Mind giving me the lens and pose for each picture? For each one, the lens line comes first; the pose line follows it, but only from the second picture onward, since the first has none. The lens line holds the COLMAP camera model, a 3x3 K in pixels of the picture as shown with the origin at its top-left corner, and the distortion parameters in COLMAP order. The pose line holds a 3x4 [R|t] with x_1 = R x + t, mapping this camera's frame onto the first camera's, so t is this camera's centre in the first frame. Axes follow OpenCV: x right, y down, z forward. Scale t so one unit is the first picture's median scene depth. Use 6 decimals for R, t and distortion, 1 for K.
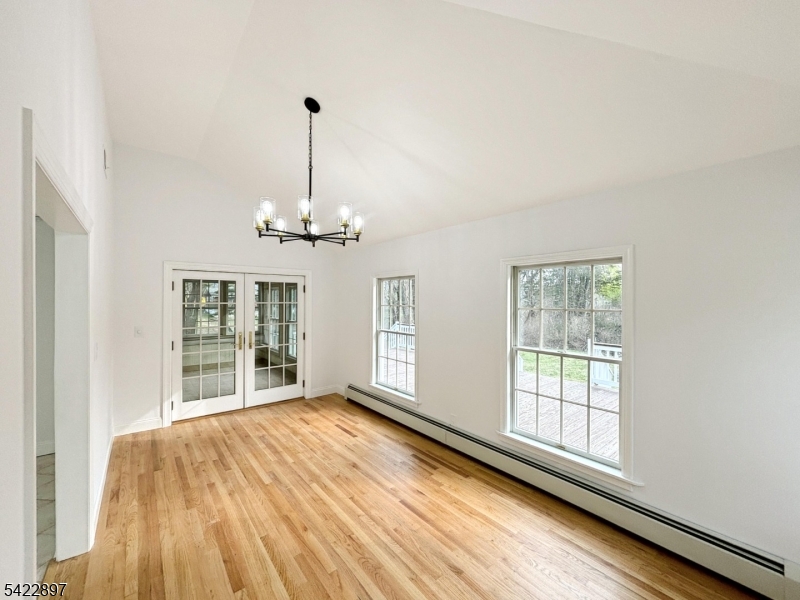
lens RADIAL K [[323.3, 0, 398.5], [0, 323.3, 294.0], [0, 0, 1]] dist [0.001084, 0.000957]
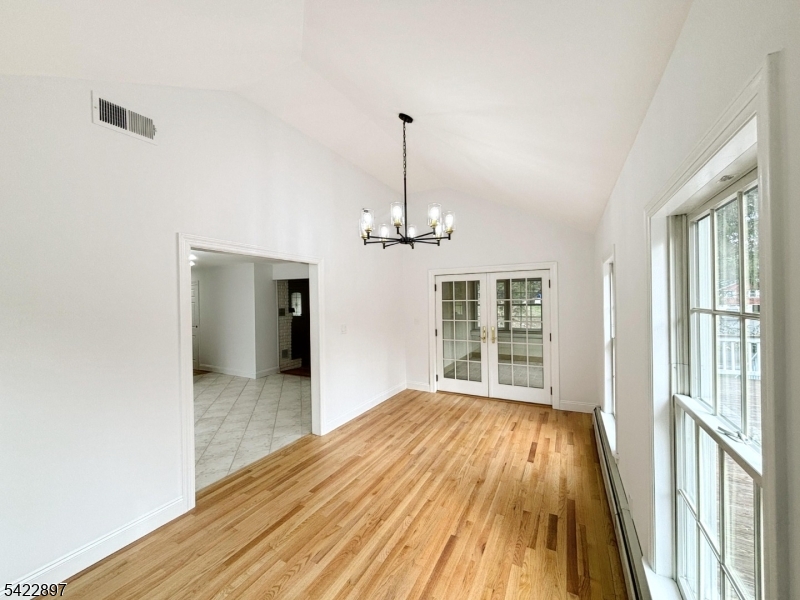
lens RADIAL K [[323.3, 0, 400.5], [0, 323.3, 305.8], [0, 0, 1]] dist [0.001084, 0.000957]
pose [[0.405386, 0.013299, -0.914049, 0.497810], [0.028049, 0.999242, 0.026978, 0.013354], [0.913715, -0.036575, 0.404706, 0.392108]]
